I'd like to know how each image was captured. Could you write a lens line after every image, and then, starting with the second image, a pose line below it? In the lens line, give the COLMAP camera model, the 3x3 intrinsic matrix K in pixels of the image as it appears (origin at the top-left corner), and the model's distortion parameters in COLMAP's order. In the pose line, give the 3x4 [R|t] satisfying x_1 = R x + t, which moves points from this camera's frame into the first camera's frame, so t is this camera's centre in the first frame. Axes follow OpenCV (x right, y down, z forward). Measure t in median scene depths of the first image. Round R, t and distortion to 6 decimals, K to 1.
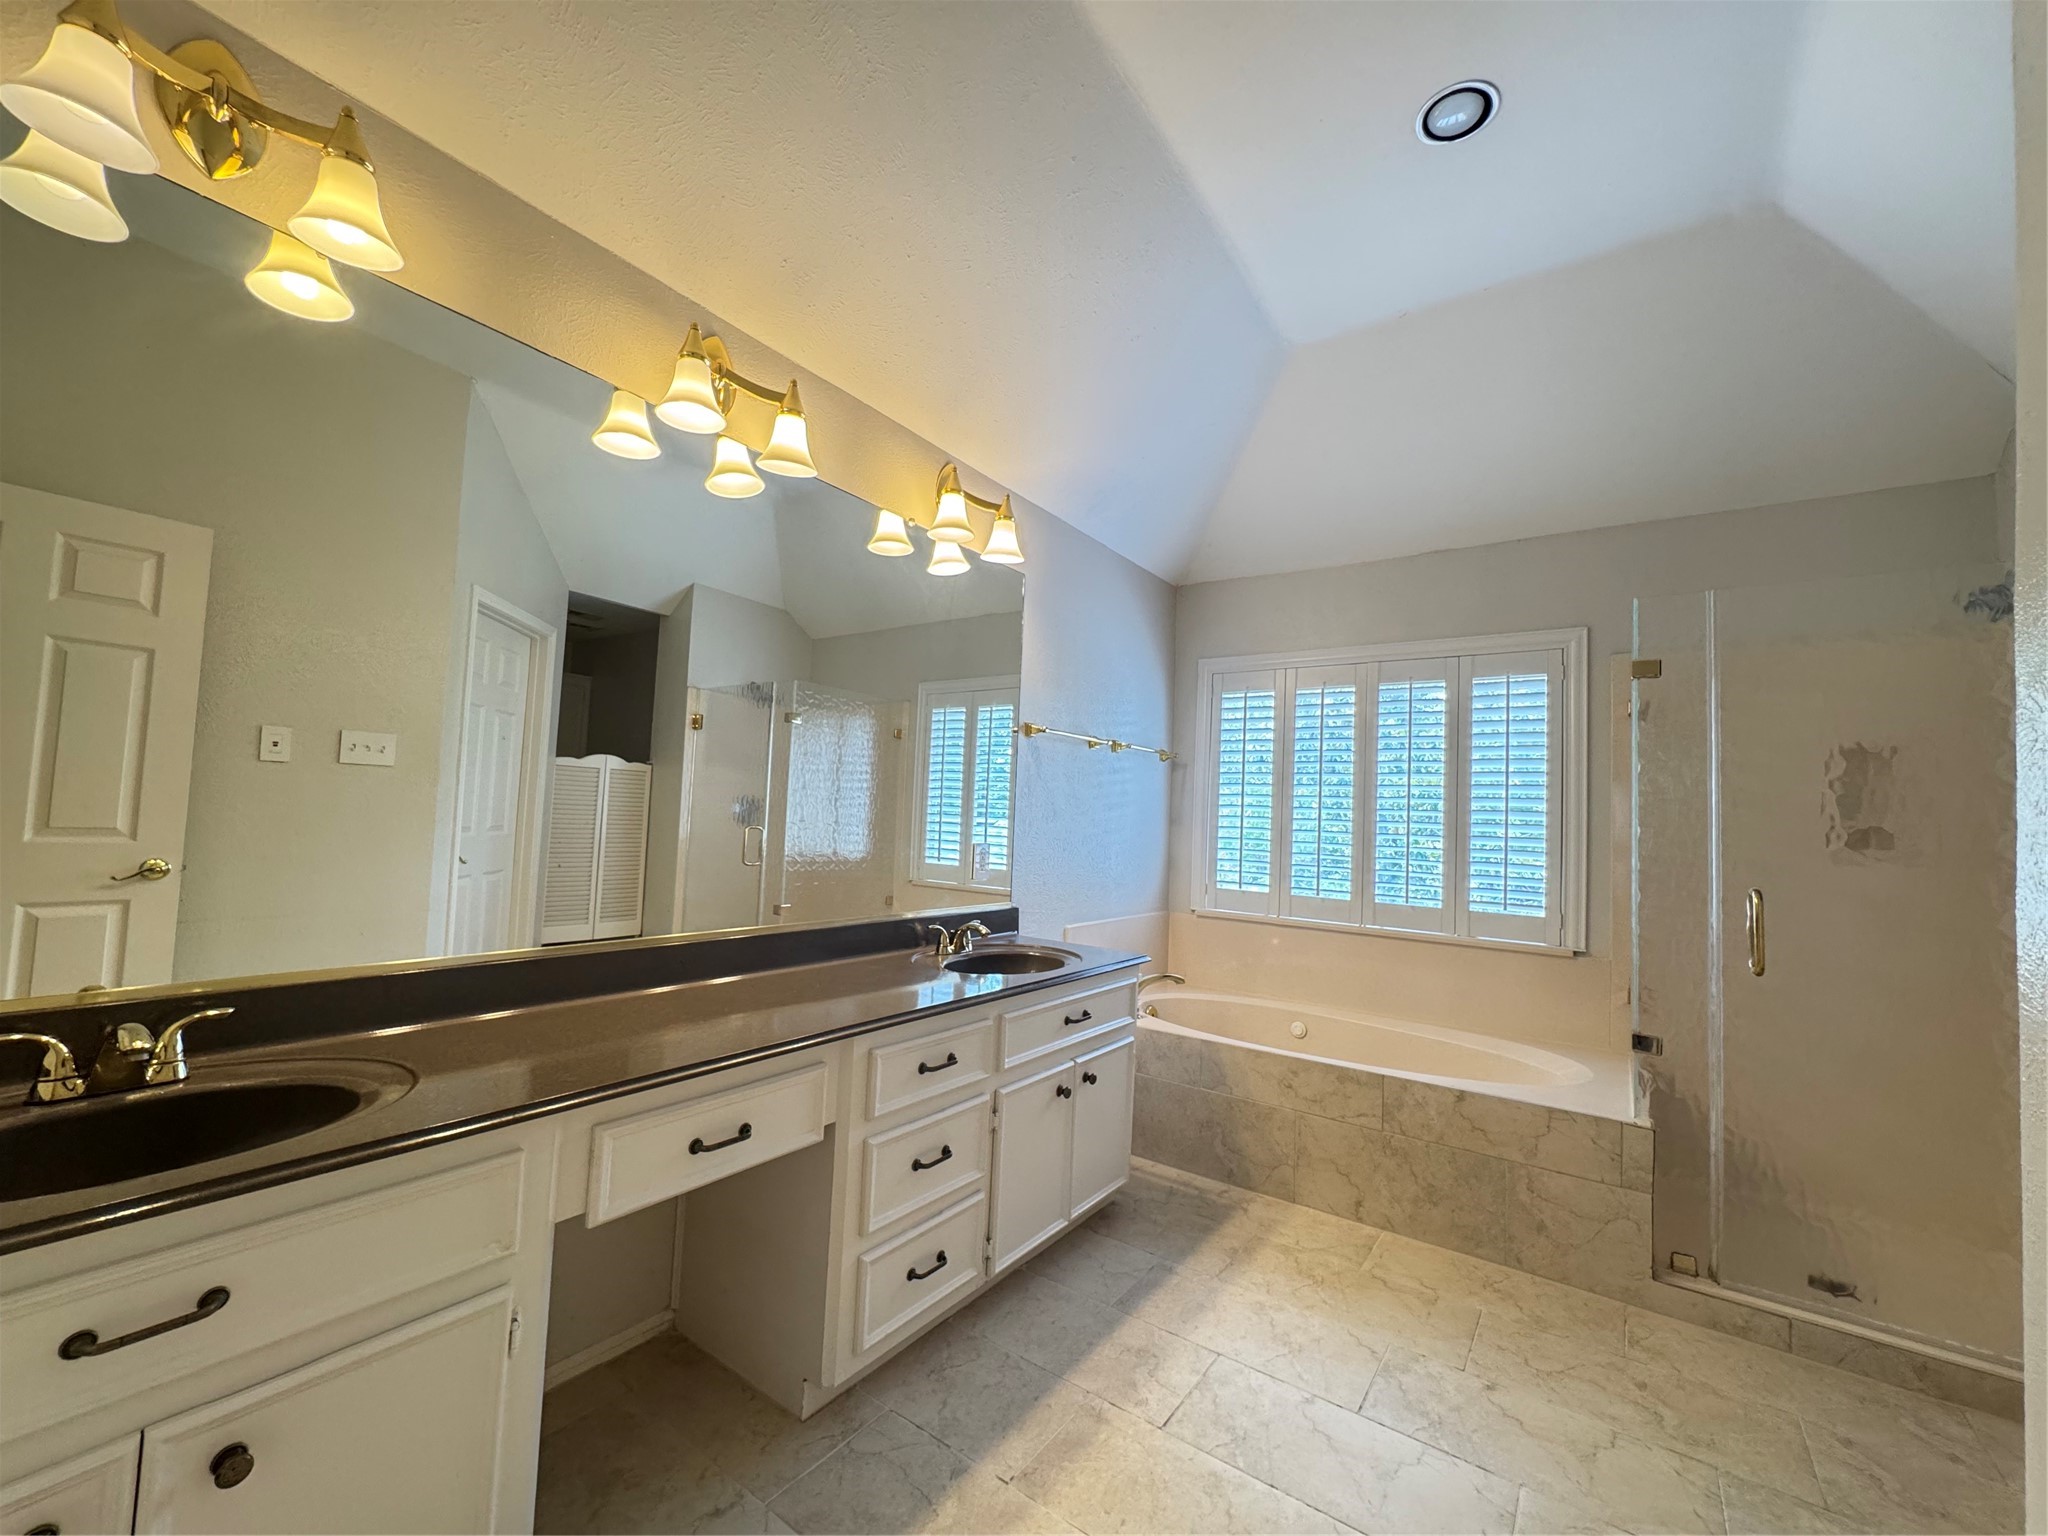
lens RADIAL K [[830.0, 0, 1028.7], [0, 830.0, 766.0], [0, 0, 1]] dist [-0.001149, -0.000064]
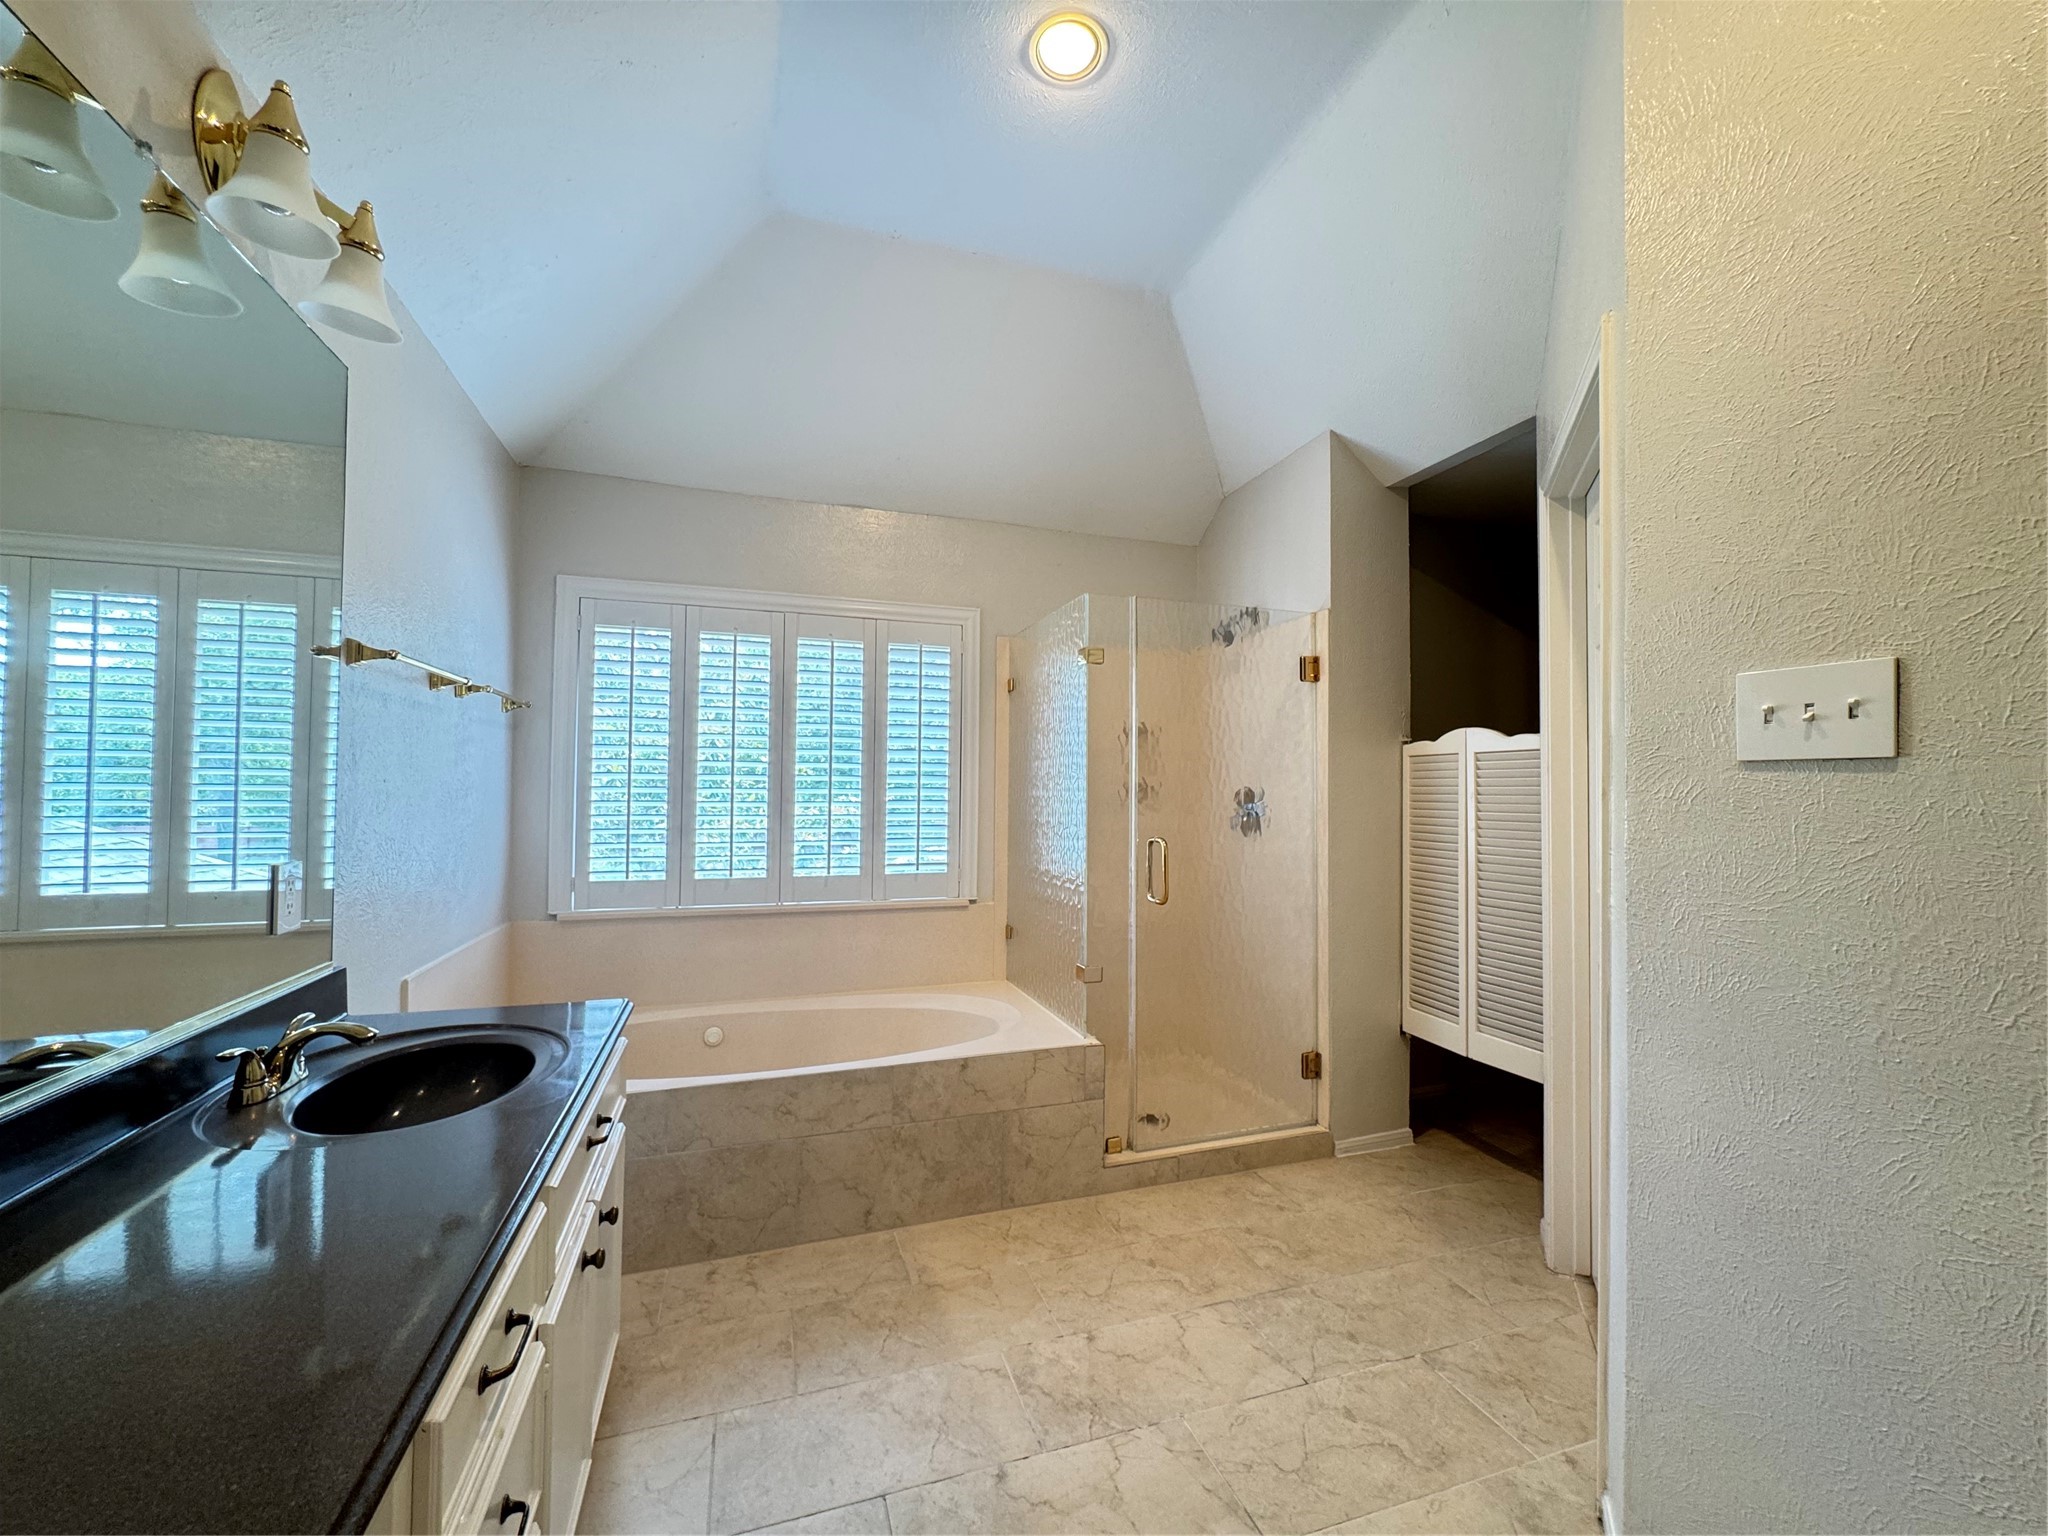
lens RADIAL K [[830.0, 0, 1036.9], [0, 830.0, 762.8], [0, 0, 1]] dist [-0.001149, -0.000064]
pose [[0.581172, -0.013047, 0.813676, -0.234280], [-0.035090, 0.998540, 0.041074, -0.011315], [-0.813024, -0.052423, 0.579865, 0.350592]]
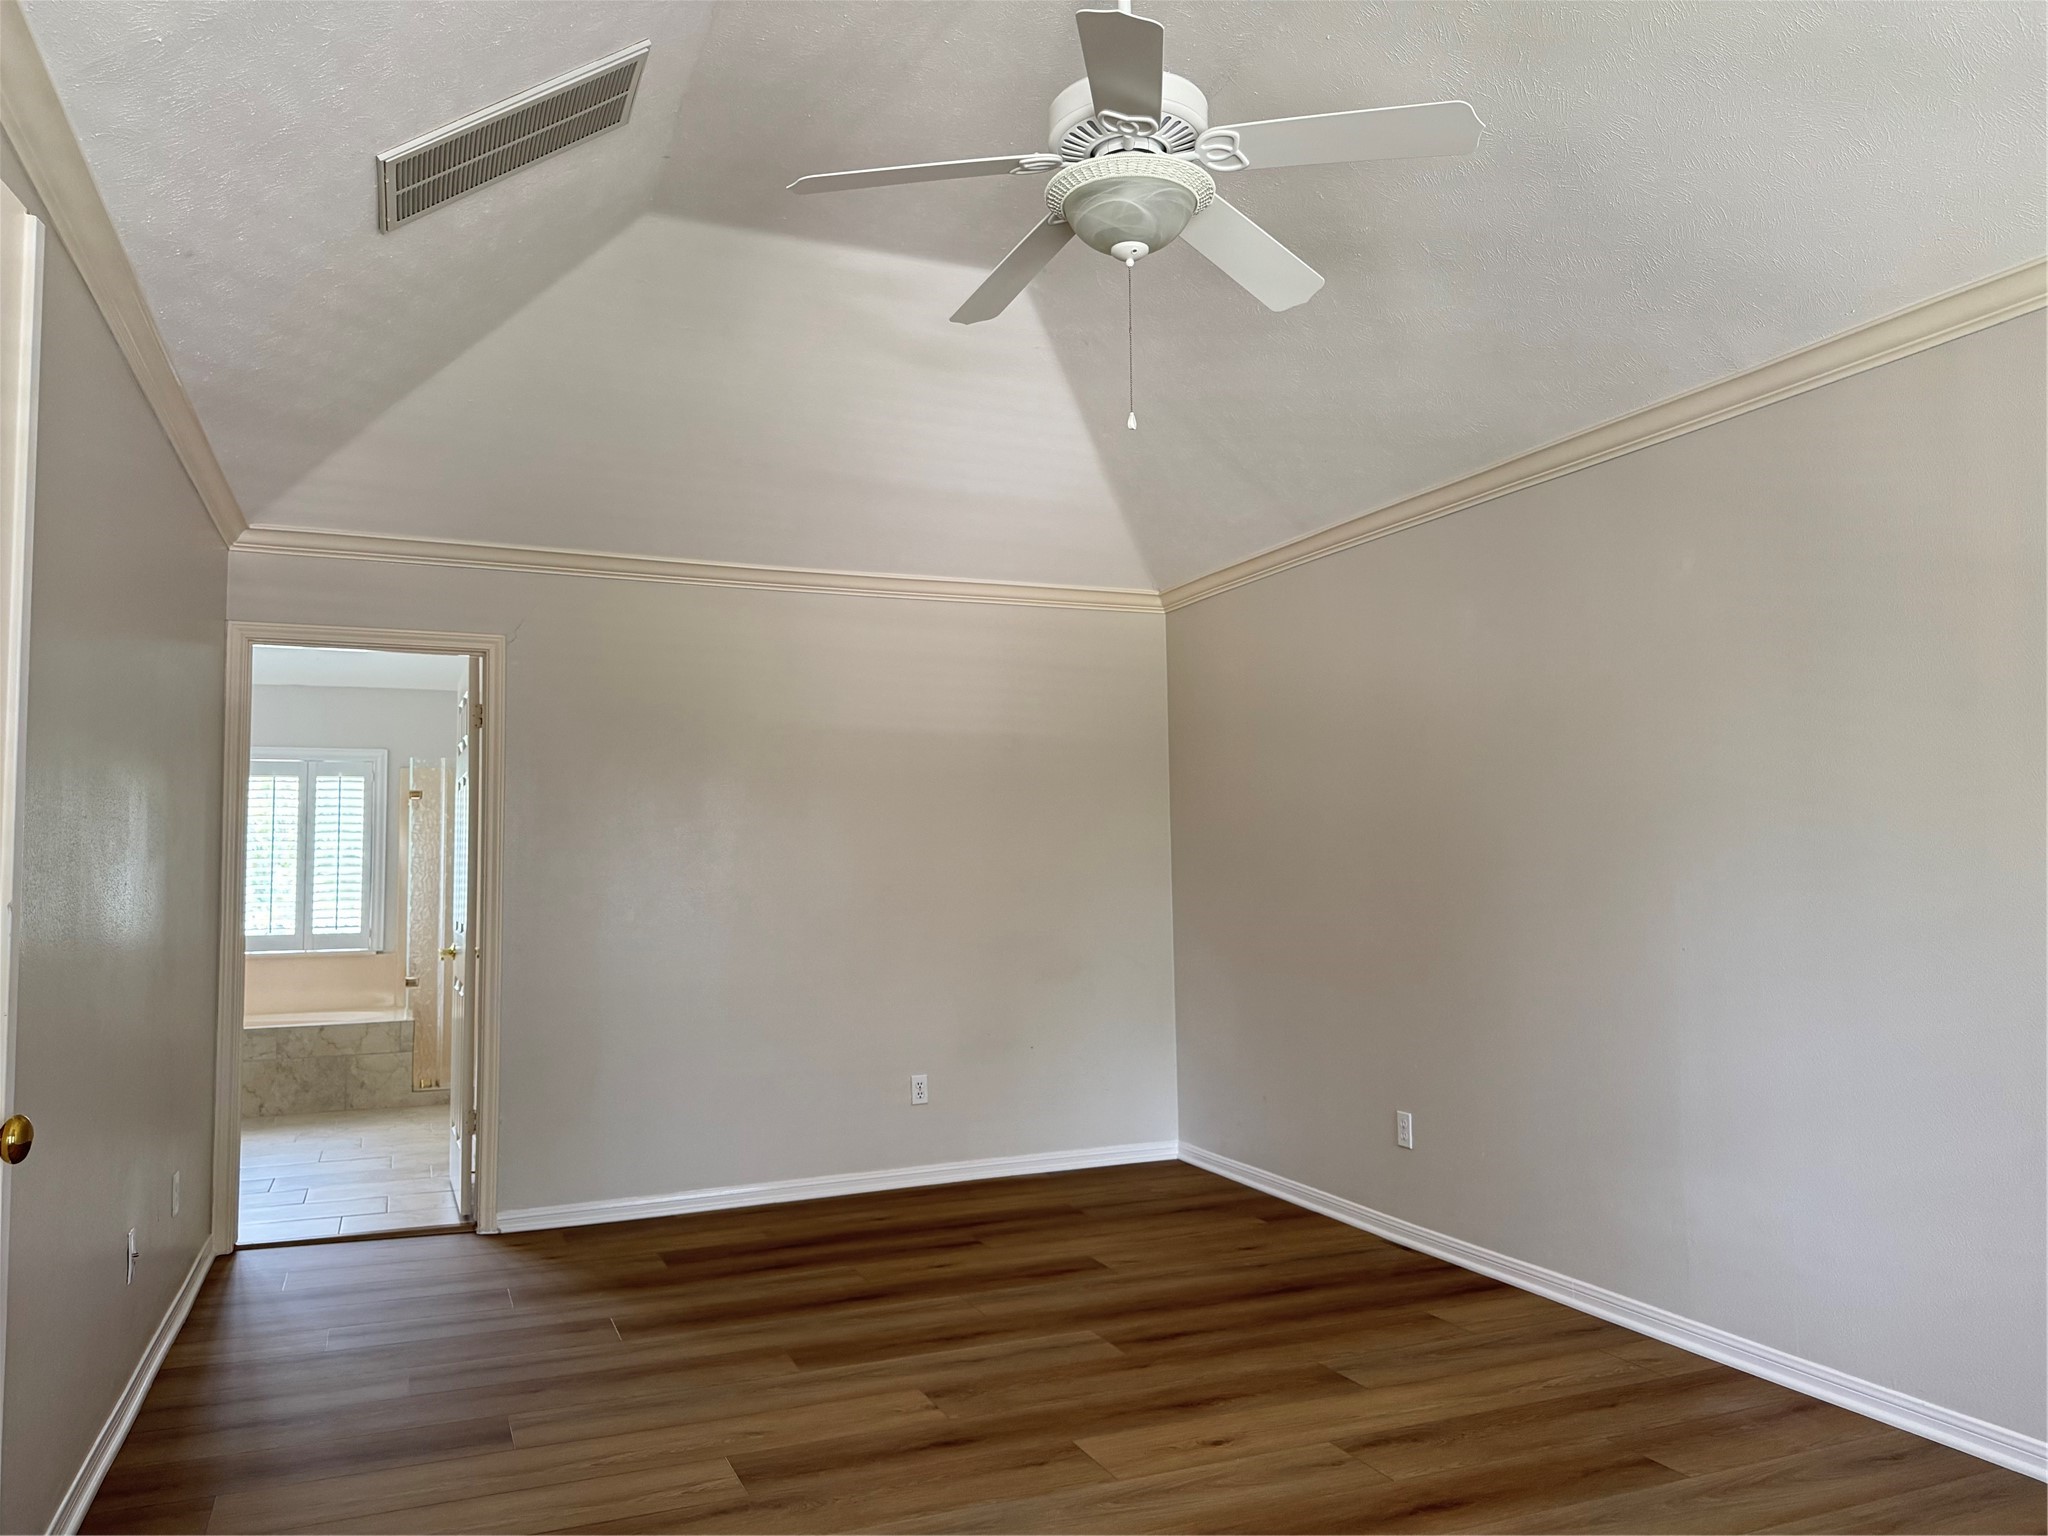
lens RADIAL K [[1436.4, 0, 1006.2], [0, 1436.4, 777.6], [0, 0, 1]] dist [0.005869, -0.001279]
pose [[0.530778, 0.003361, 0.847504, -1.297148], [-0.018323, 0.999804, 0.007510, -0.191282], [-0.847312, -0.019515, 0.530736, -1.847099]]
